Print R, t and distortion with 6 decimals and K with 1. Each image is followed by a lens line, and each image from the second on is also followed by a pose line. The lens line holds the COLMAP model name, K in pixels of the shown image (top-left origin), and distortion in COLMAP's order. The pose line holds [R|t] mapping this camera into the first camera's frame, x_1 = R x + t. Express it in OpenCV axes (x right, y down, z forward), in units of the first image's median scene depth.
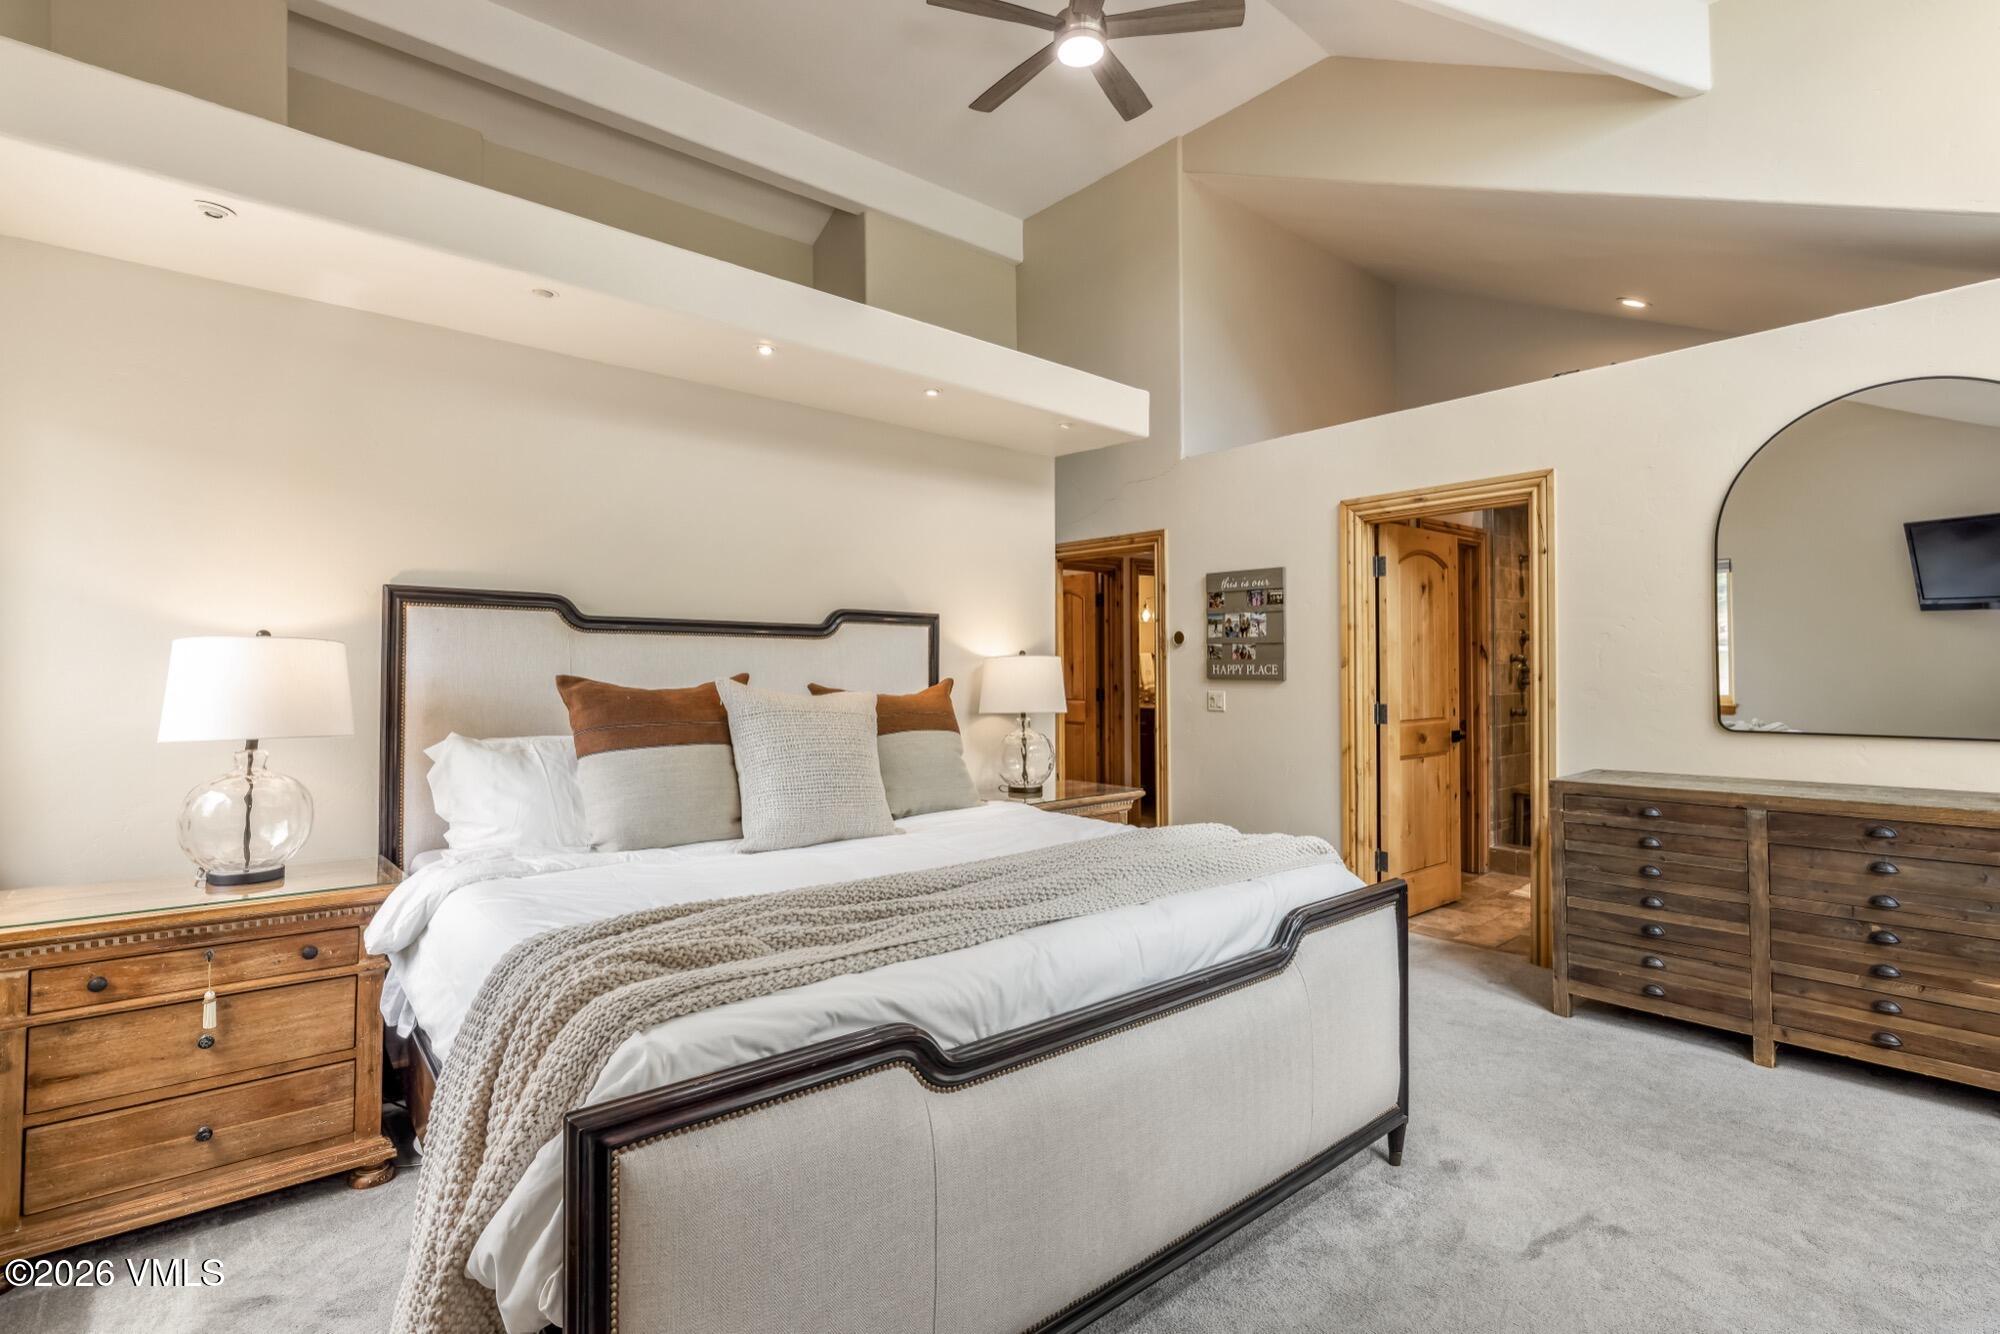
lens RADIAL K [[930.6, 0, 999.2], [0, 930.6, 659.9], [0, 0, 1]] dist [0.019209, 0.000408]
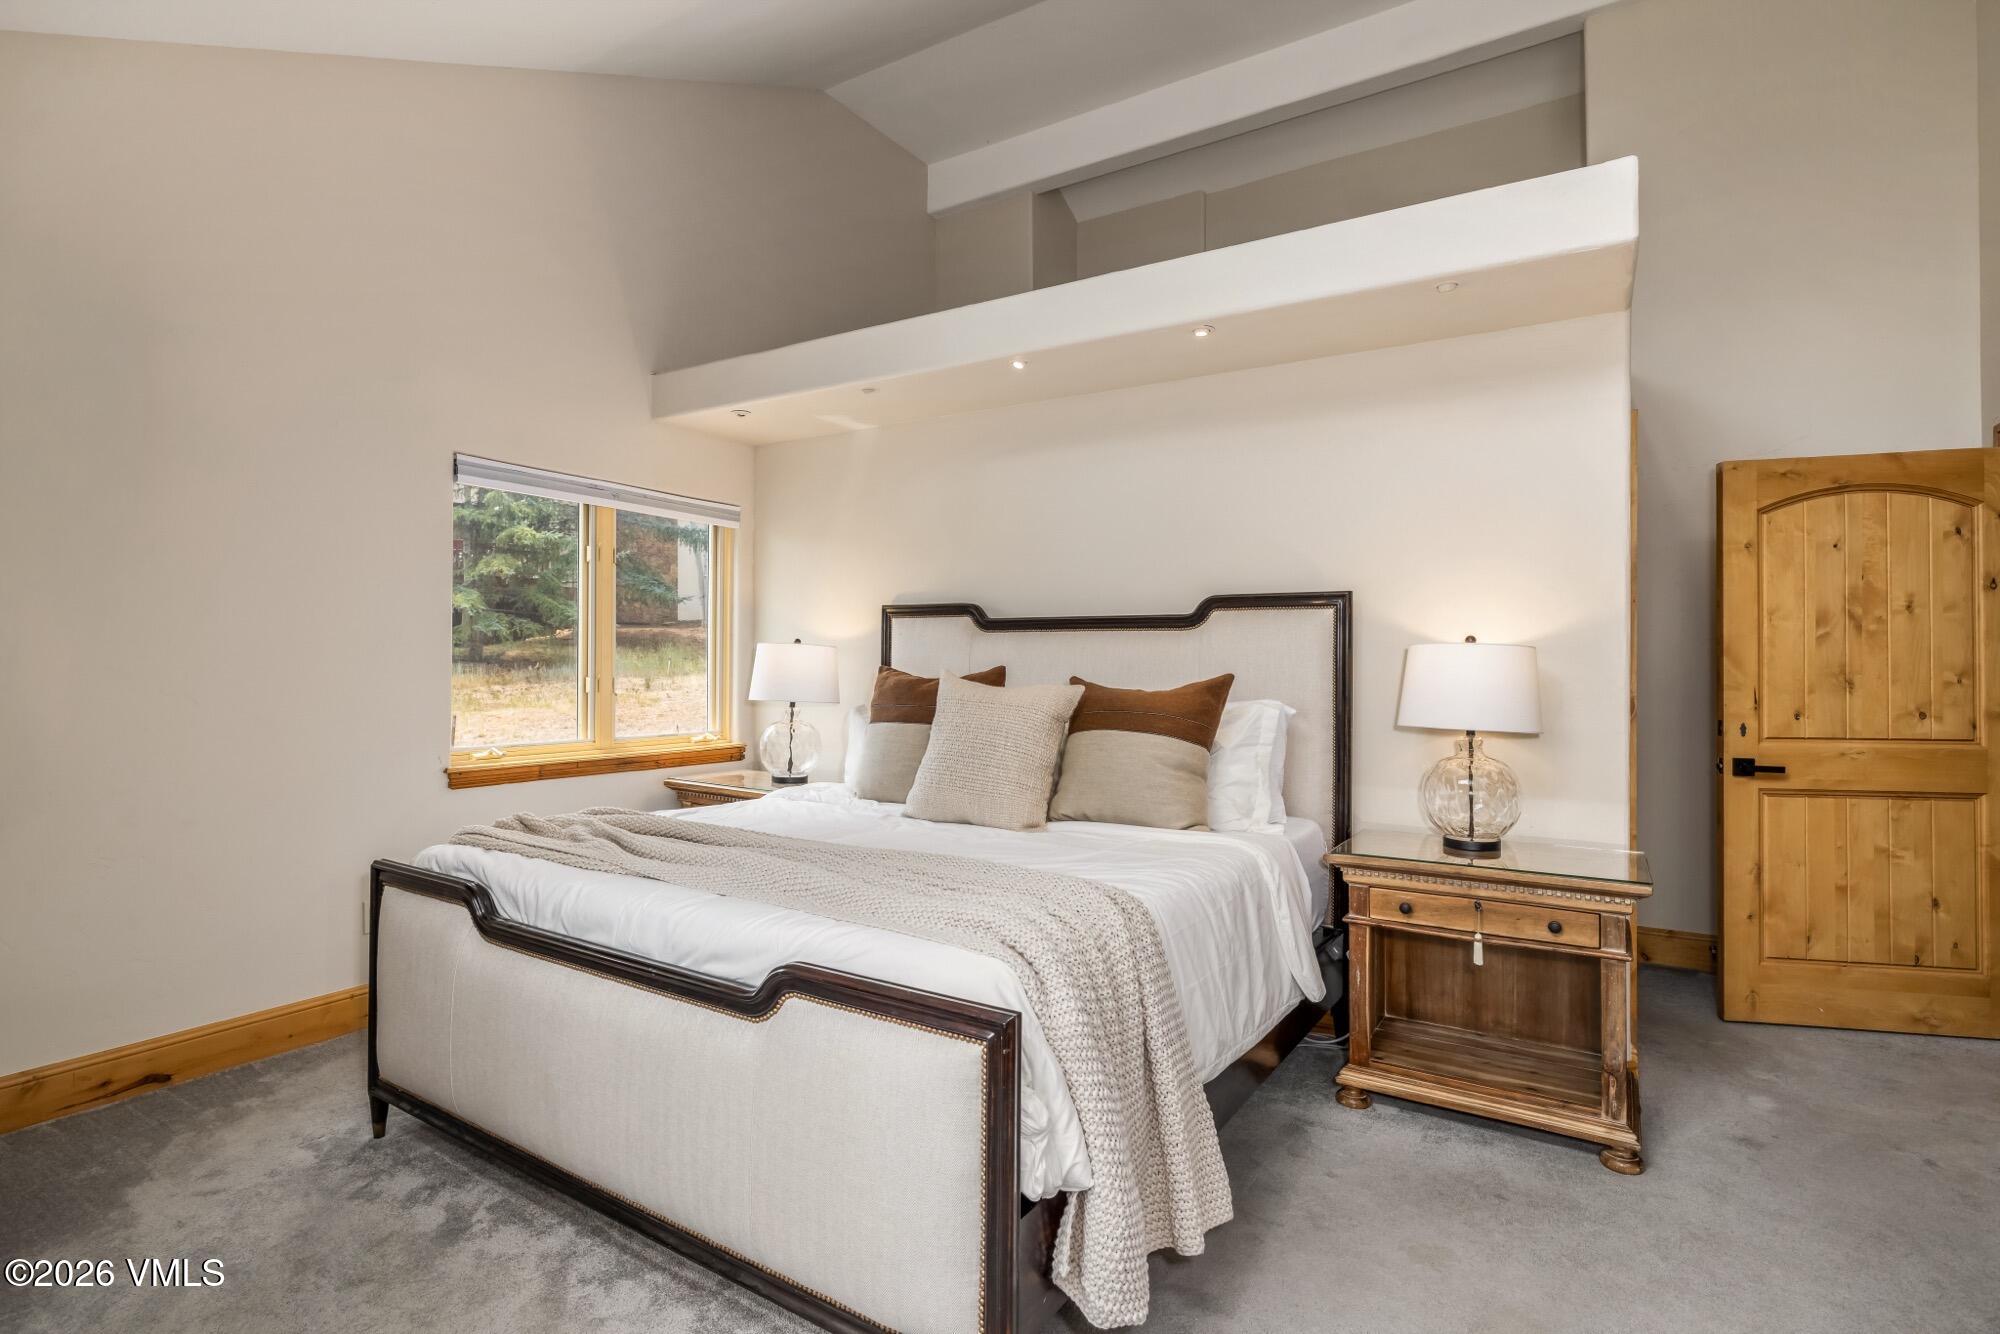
lens RADIAL K [[985.9, 0, 1000.5], [0, 985.9, 667.4], [0, 0, 1]] dist [-0.003155, -0.000438]
pose [[0.282496, 0.009066, -0.959226, 0.822088], [0.008486, 0.999893, 0.011949, 0.001822], [0.959231, -0.011516, 0.282389, 0.646074]]
